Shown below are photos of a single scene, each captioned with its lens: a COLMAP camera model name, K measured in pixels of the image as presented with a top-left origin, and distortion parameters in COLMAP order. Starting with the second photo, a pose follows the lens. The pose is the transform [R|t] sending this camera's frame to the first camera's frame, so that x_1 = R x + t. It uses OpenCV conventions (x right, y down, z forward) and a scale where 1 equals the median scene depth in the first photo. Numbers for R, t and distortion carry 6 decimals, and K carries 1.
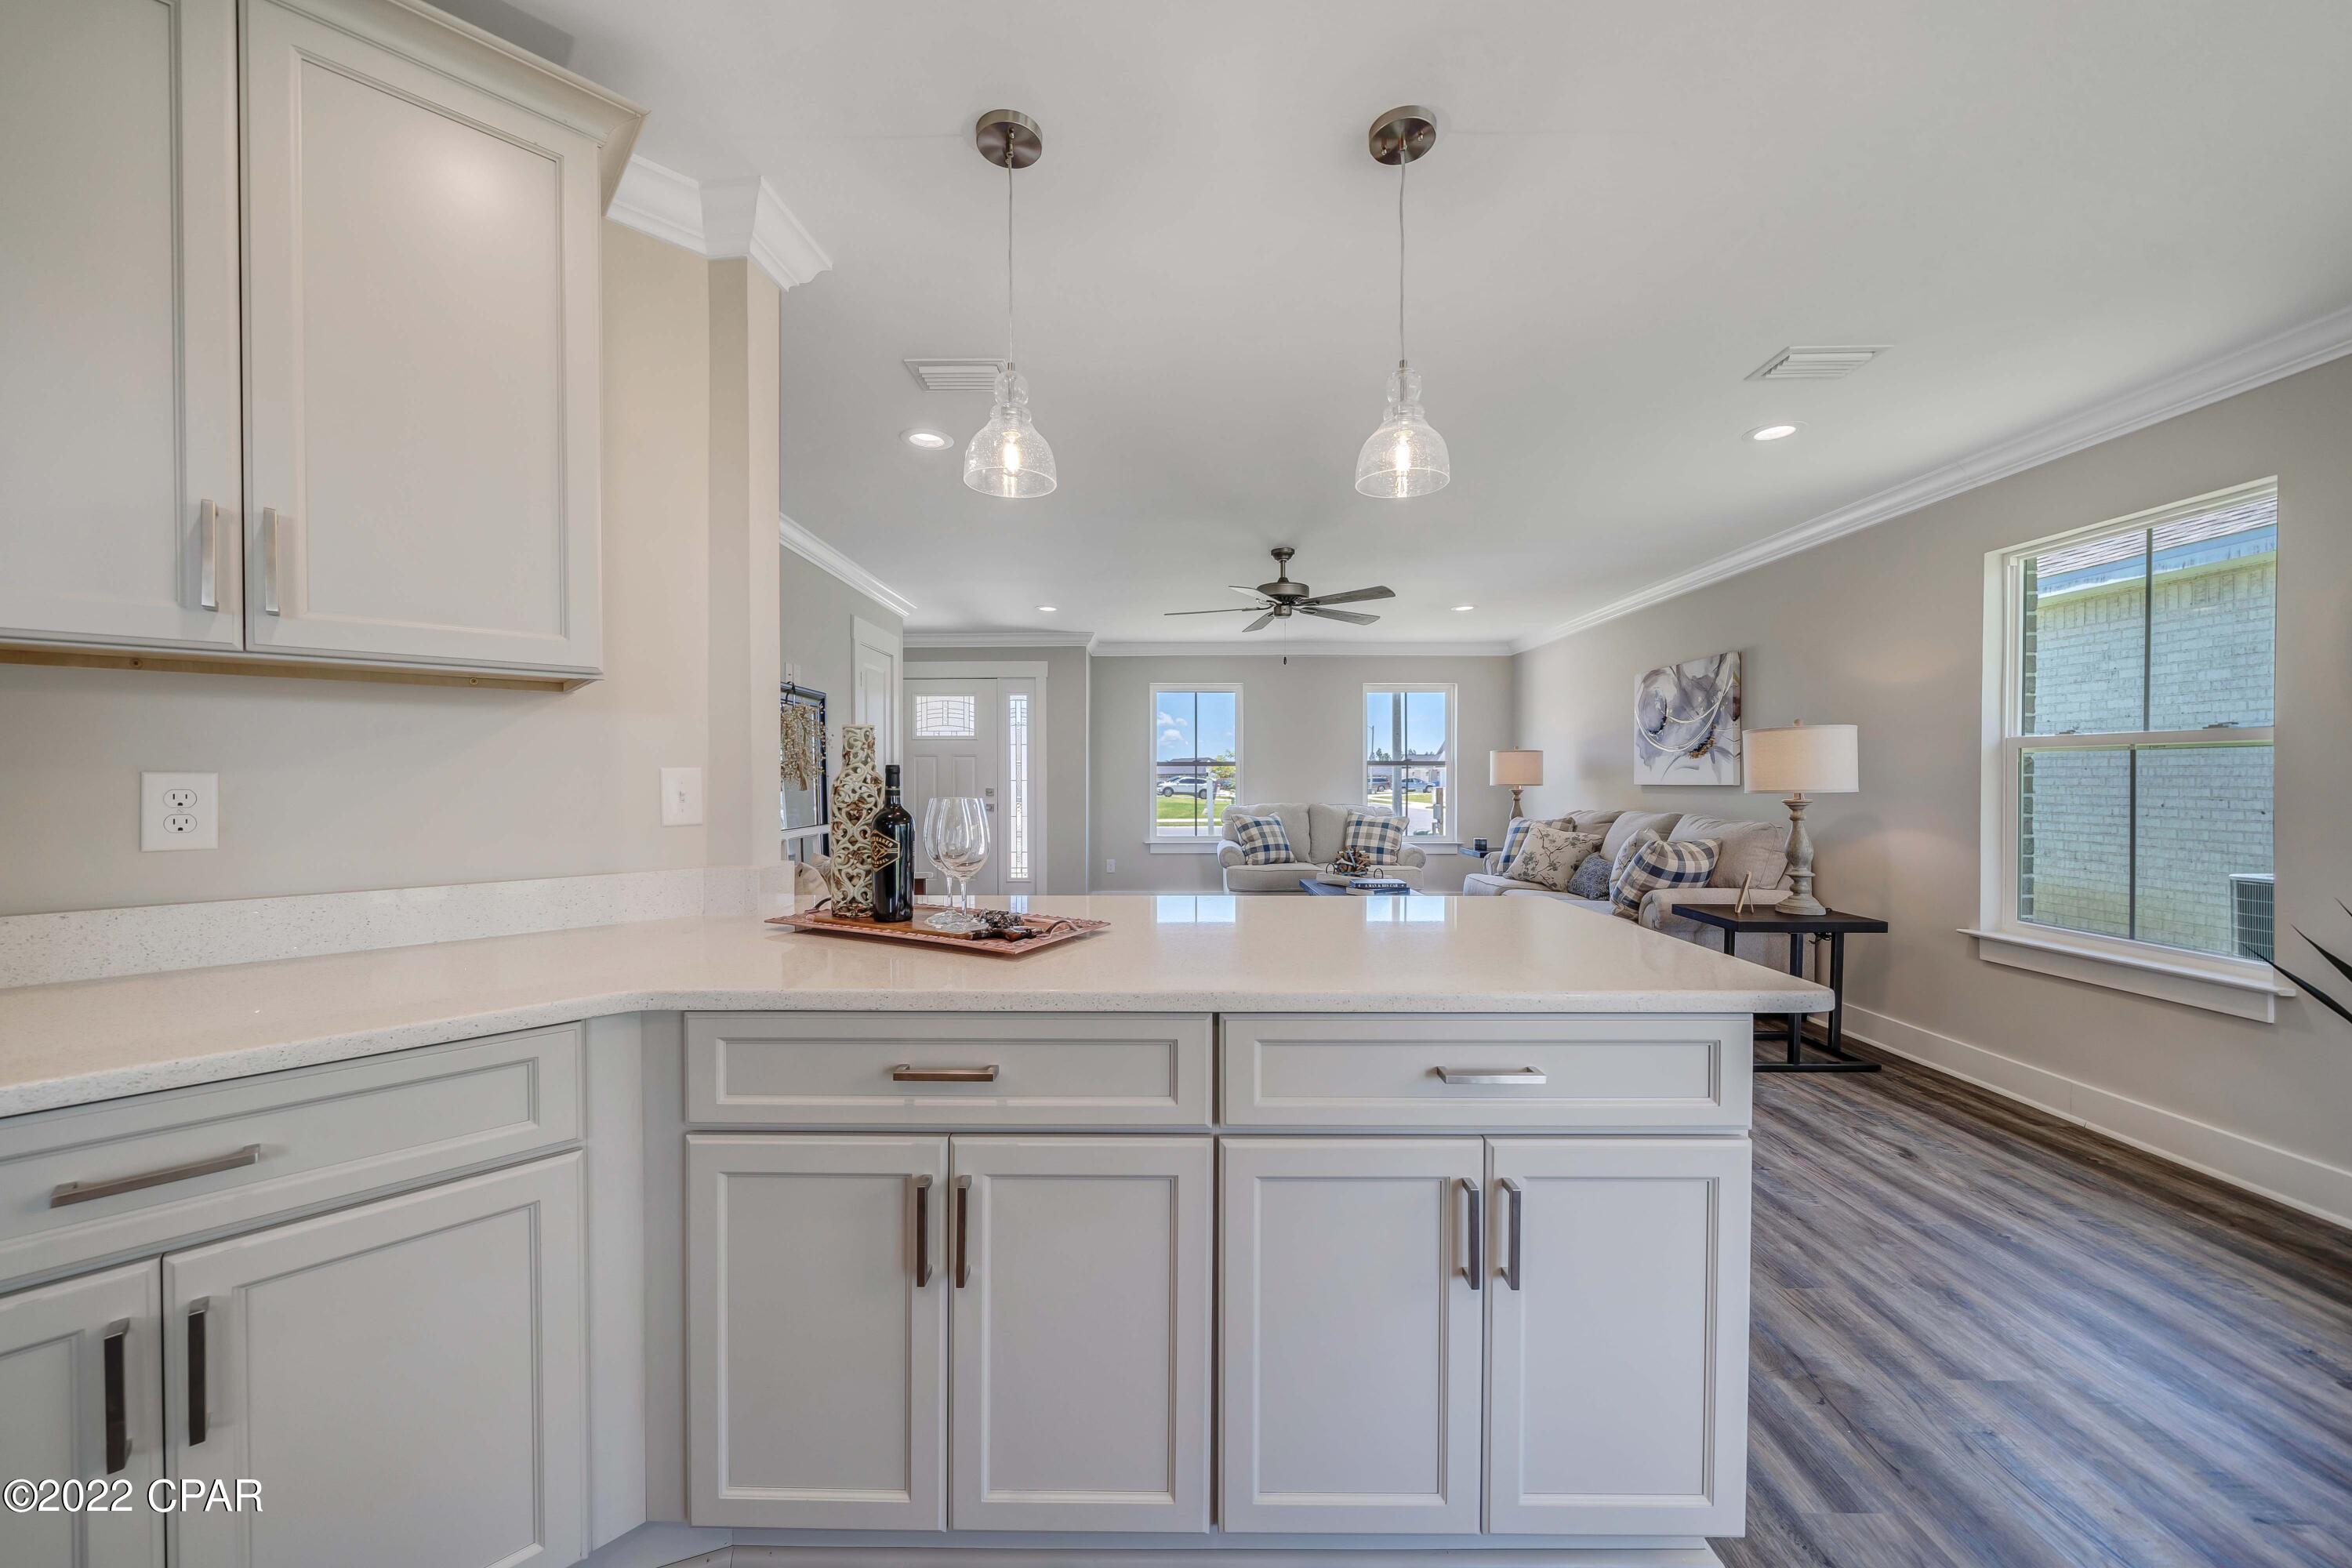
lens RADIAL K [[826.3, 0, 1169.3], [0, 826.3, 785.7], [0, 0, 1]] dist [-0.001731, -0.000161]
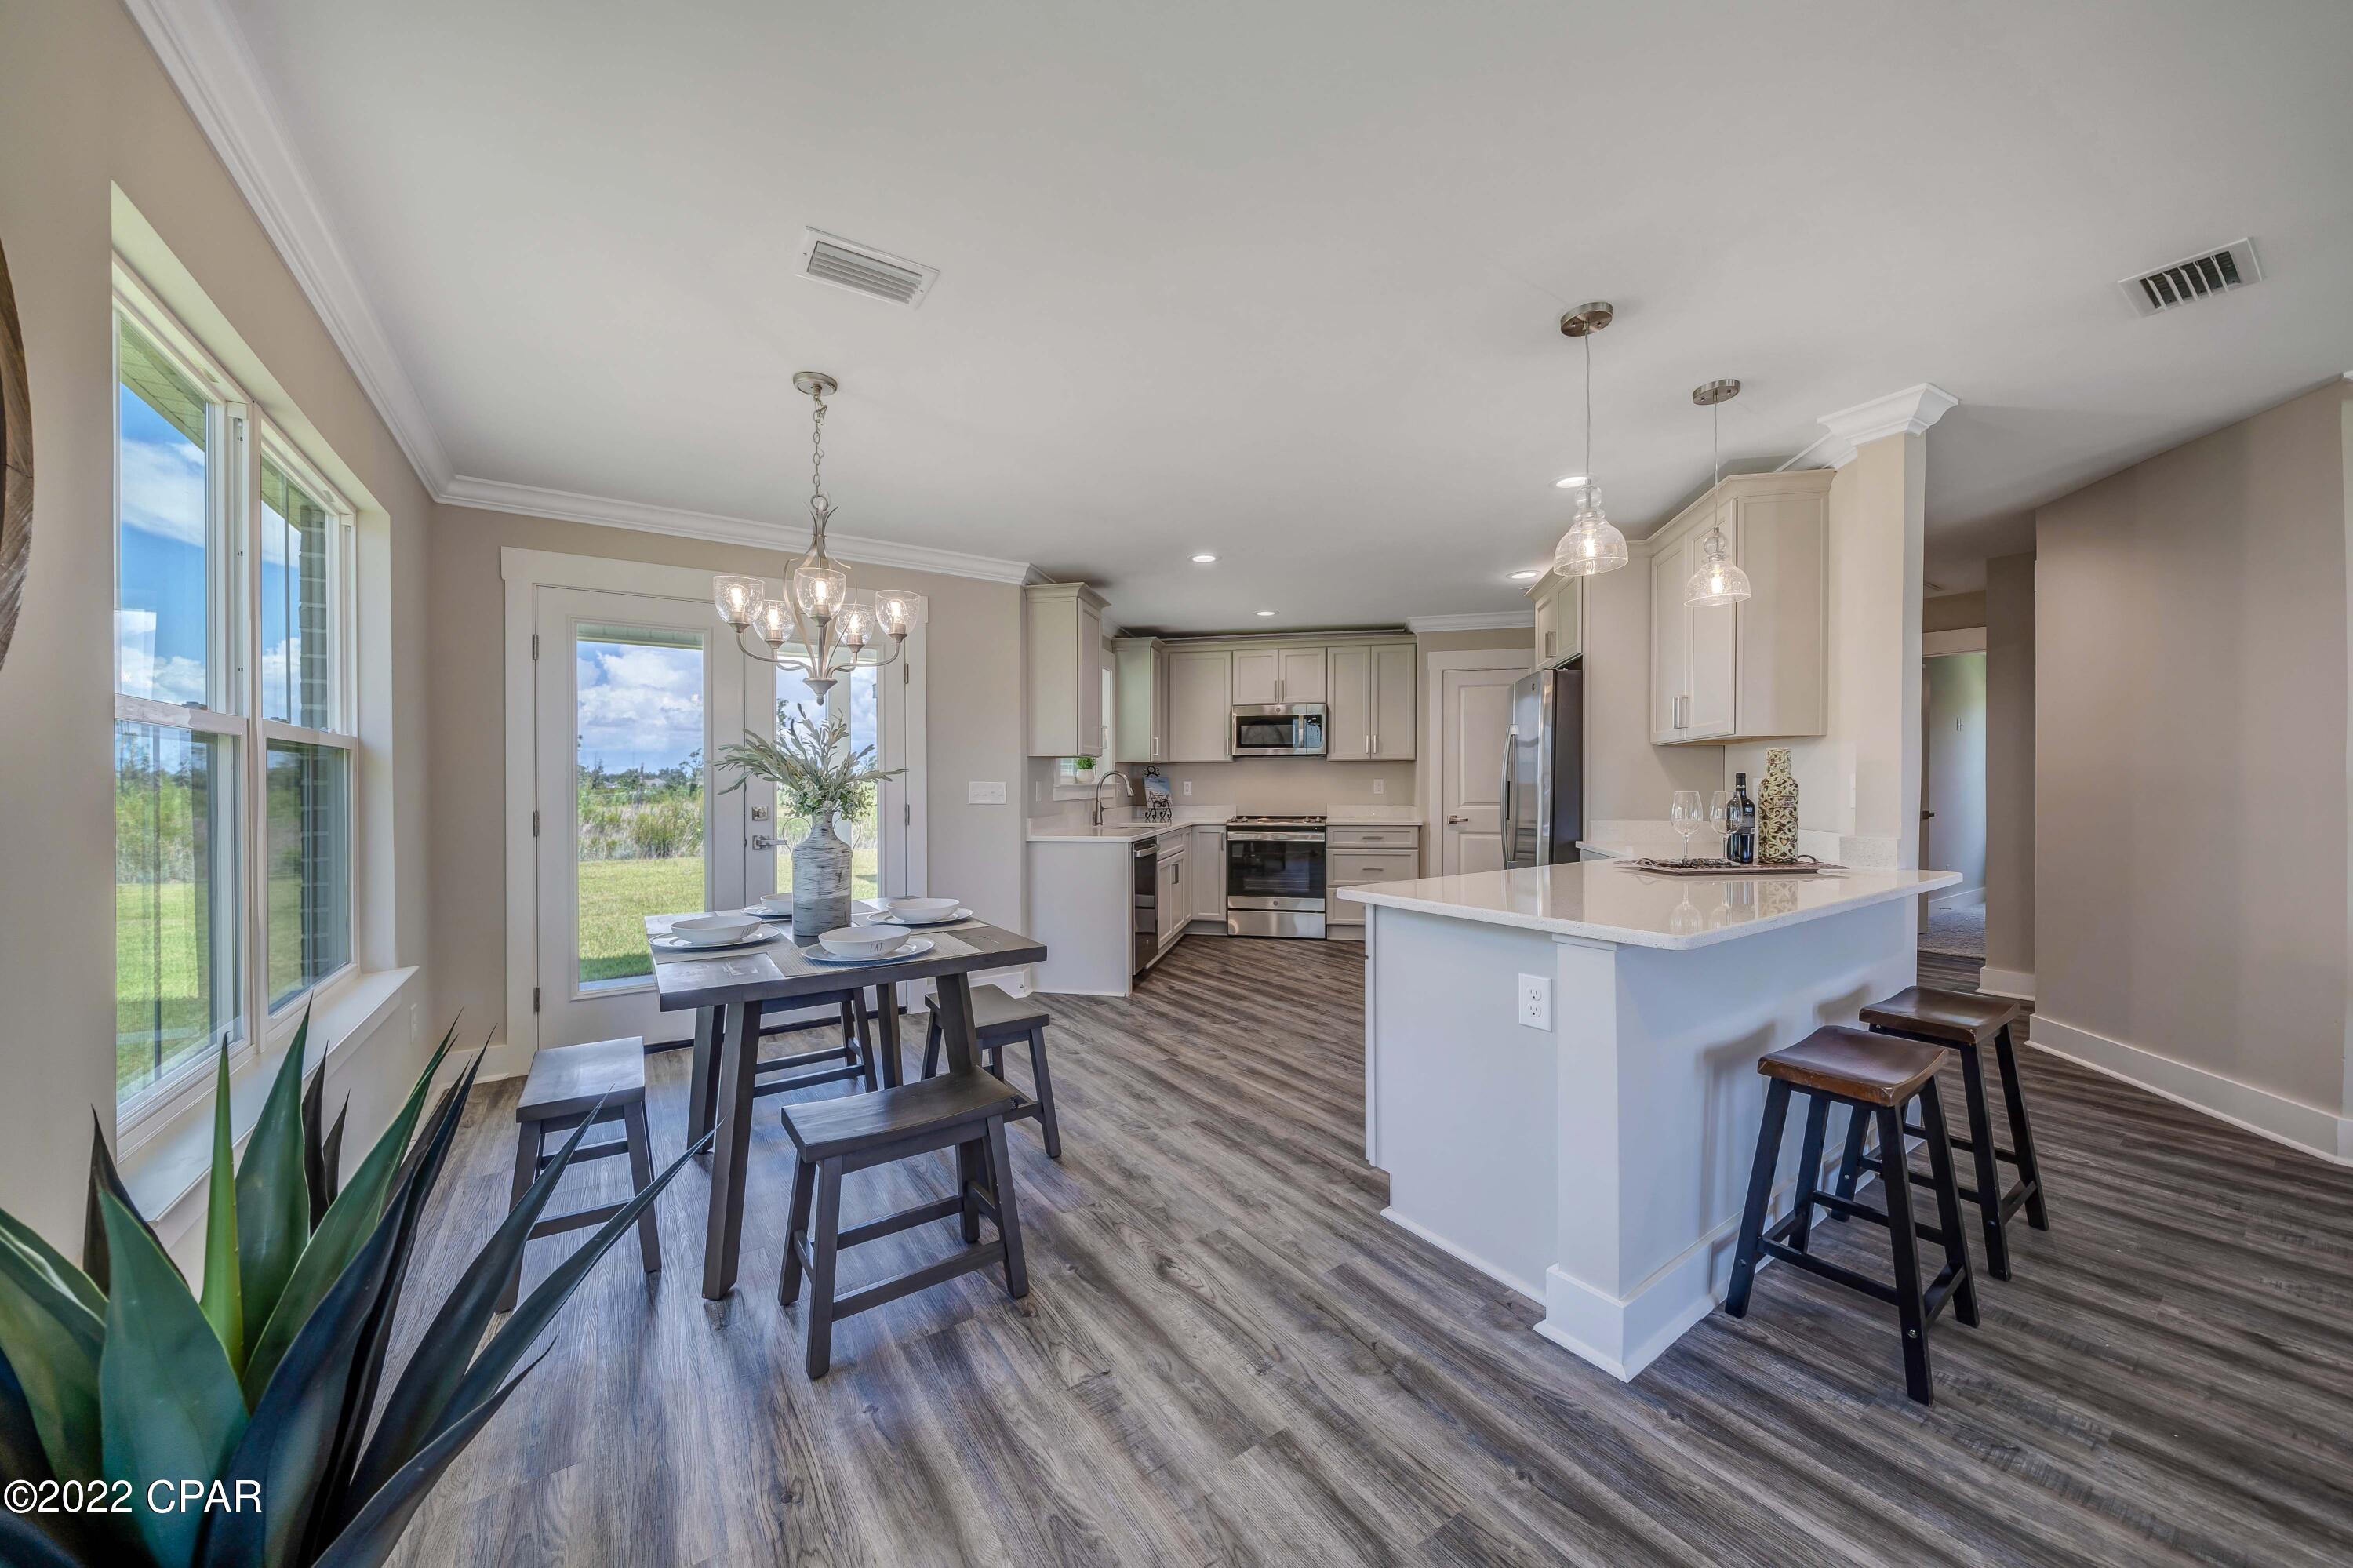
lens RADIAL K [[826.6, 0, 1167.1], [0, 826.6, 783.8], [0, 0, 1]] dist [-0.001731, -0.000161]
pose [[-0.824944, 0.005567, -0.565186, 0.545977], [-0.000780, 0.999939, 0.010989, -0.006615], [0.565213, 0.009507, -0.824890, 0.581630]]
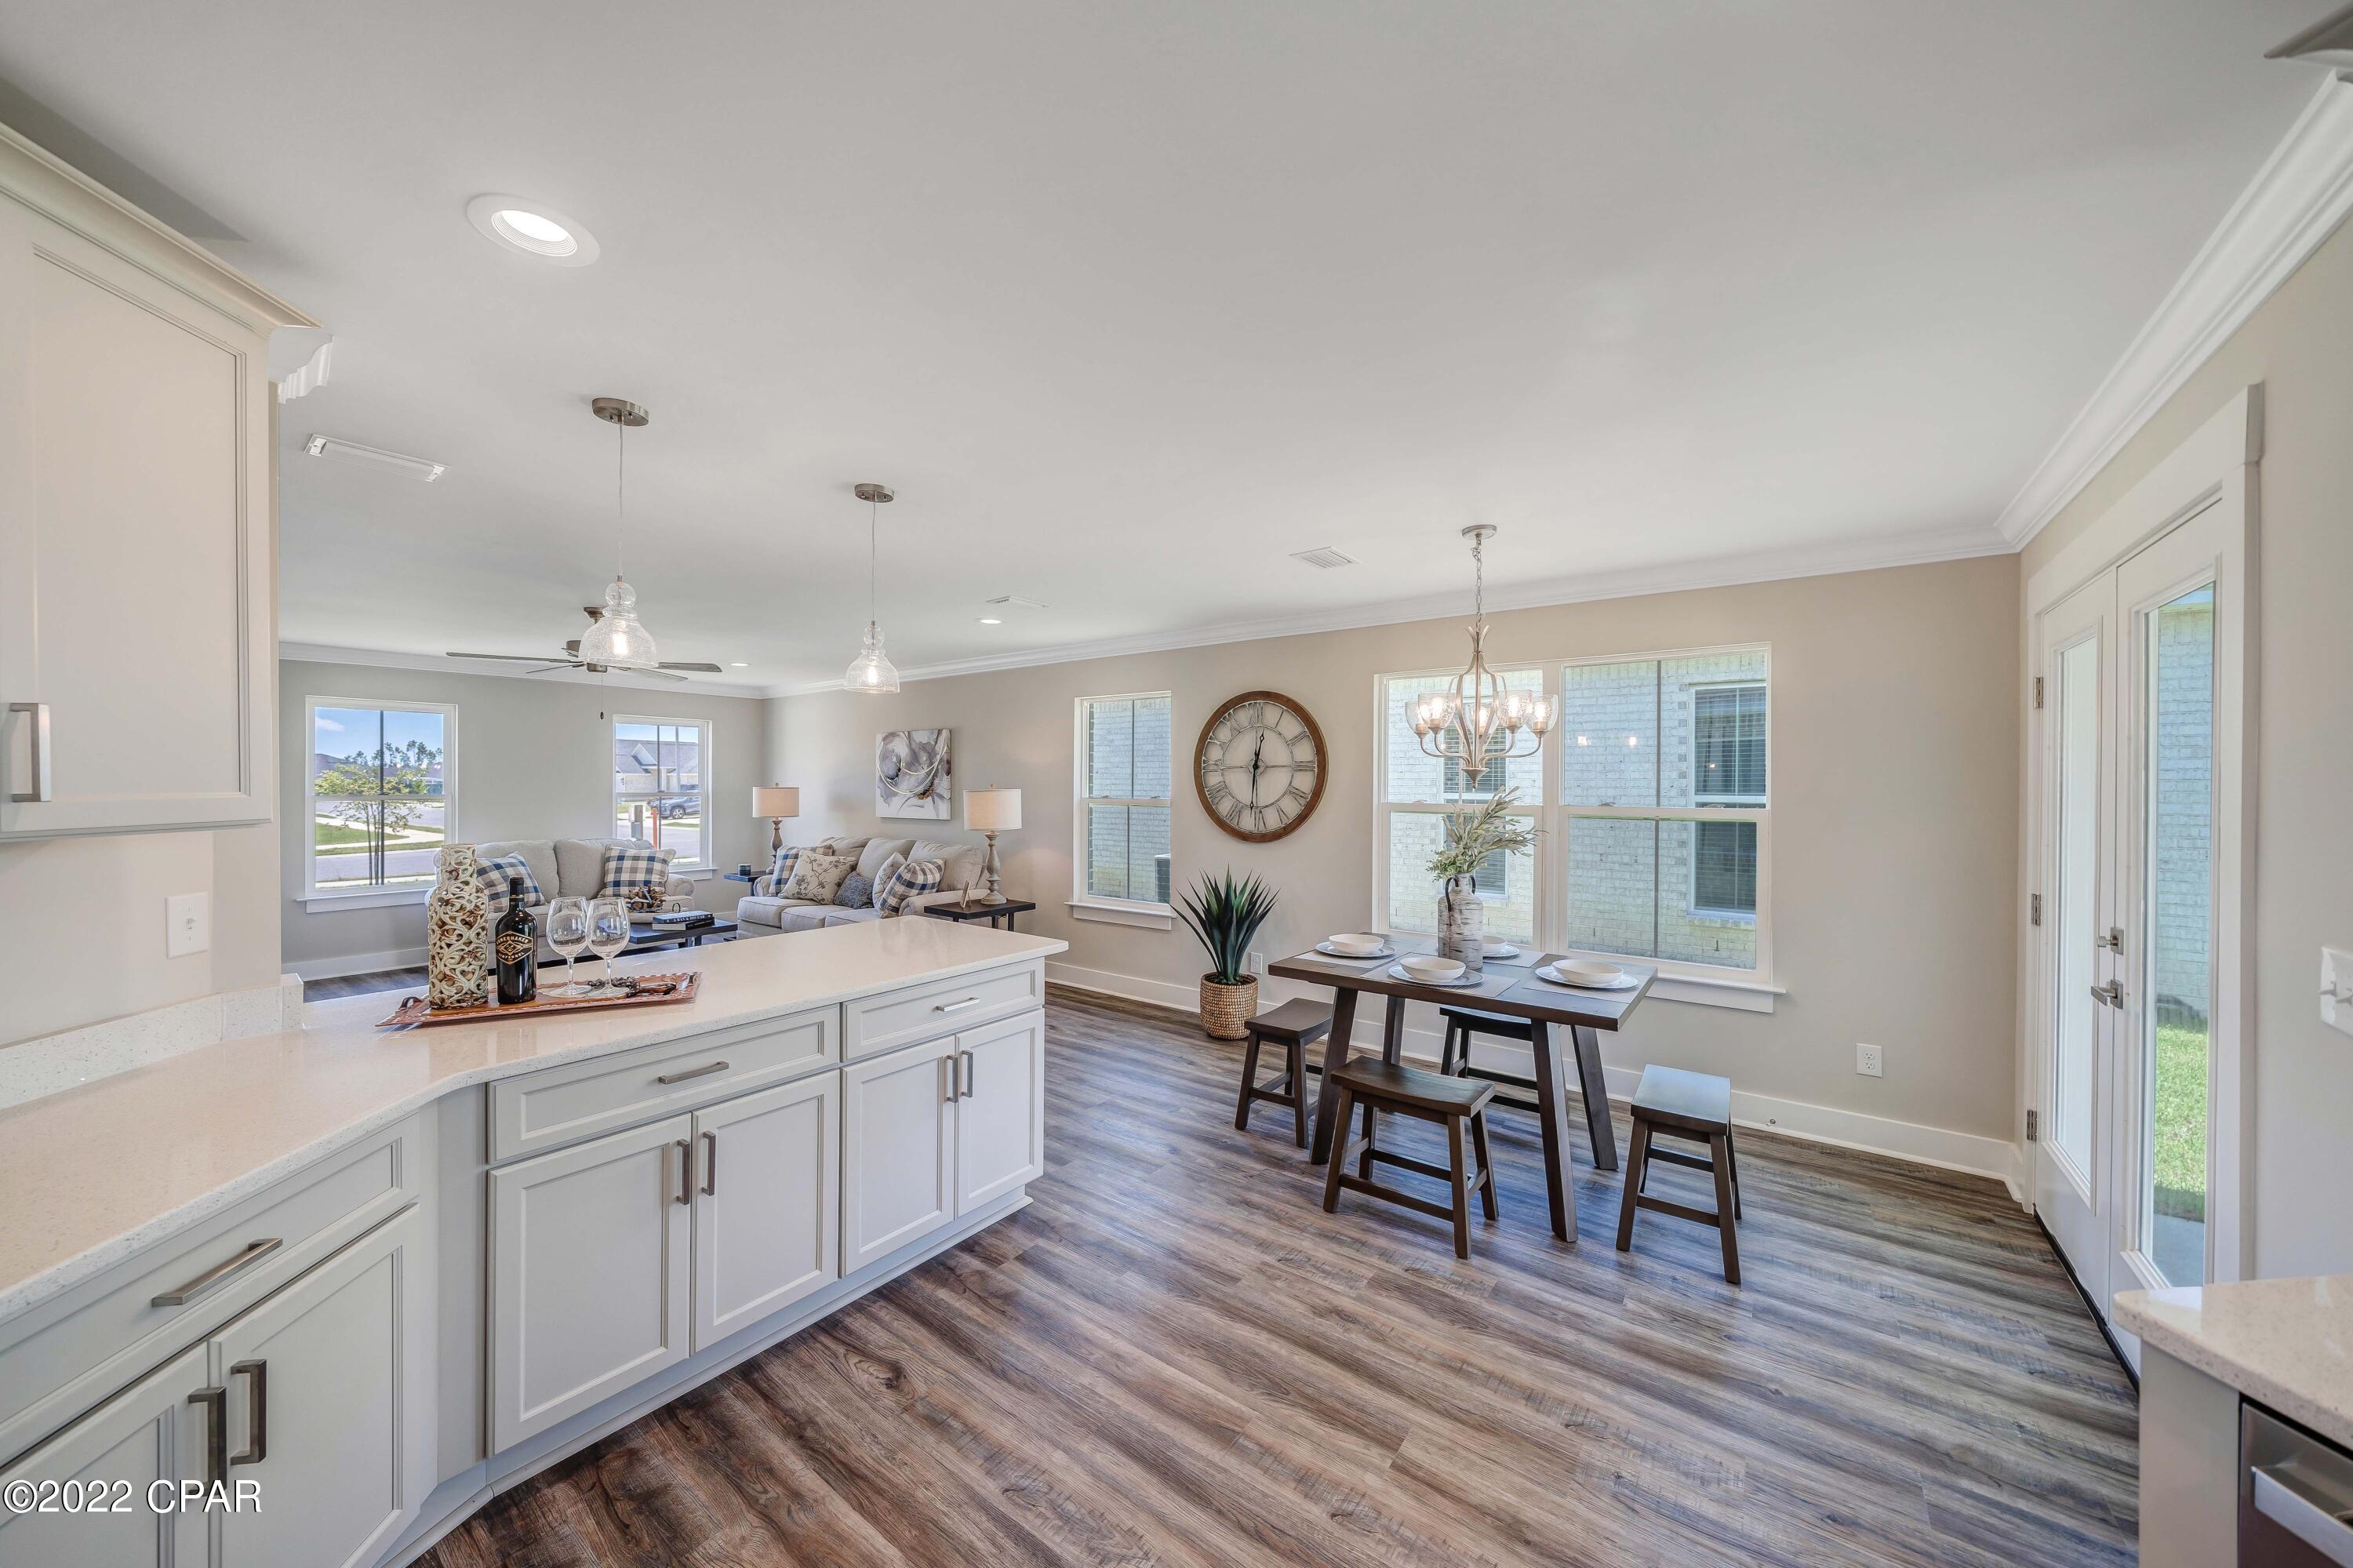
lens RADIAL K [[826.6, 0, 1154.9], [0, 826.6, 784.8], [0, 0, 1]] dist [-0.001731, -0.000161]
pose [[0.608147, 0.000792, 0.793824, -0.248885], [0.004465, 0.999980, -0.004418, -0.052299], [-0.793812, 0.006231, 0.608132, -0.179557]]
